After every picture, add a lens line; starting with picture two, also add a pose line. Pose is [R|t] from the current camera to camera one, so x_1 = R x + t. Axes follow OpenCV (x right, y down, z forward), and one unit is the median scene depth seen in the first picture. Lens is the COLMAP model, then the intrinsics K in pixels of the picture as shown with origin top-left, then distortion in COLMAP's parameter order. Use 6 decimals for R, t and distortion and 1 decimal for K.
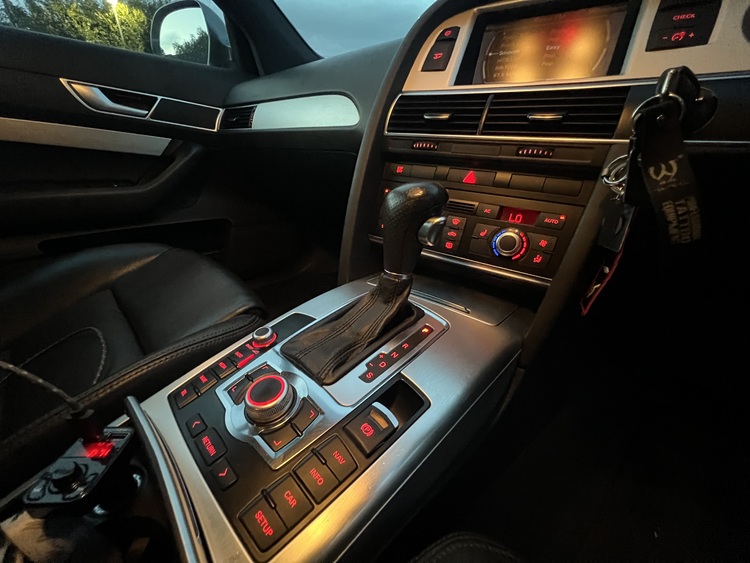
lens RADIAL K [[251.4, 0, 375.0], [0, 251.4, 281.5], [0, 0, 1]] dist [-0.000146, -0.000009]
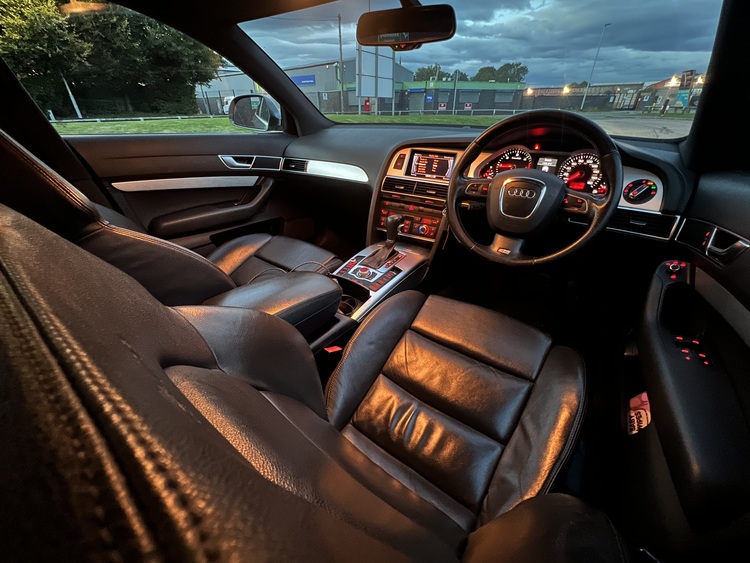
lens RADIAL K [[303.6, 0, 375.0], [0, 303.6, 281.5], [0, 0, 1]] dist [-0.000238, -0.000098]
pose [[0.986520, -0.067671, 0.148995, -0.660922], [0.059378, 0.996465, 0.059424, 0.227731], [-0.152490, -0.049776, 0.987051, -2.594438]]
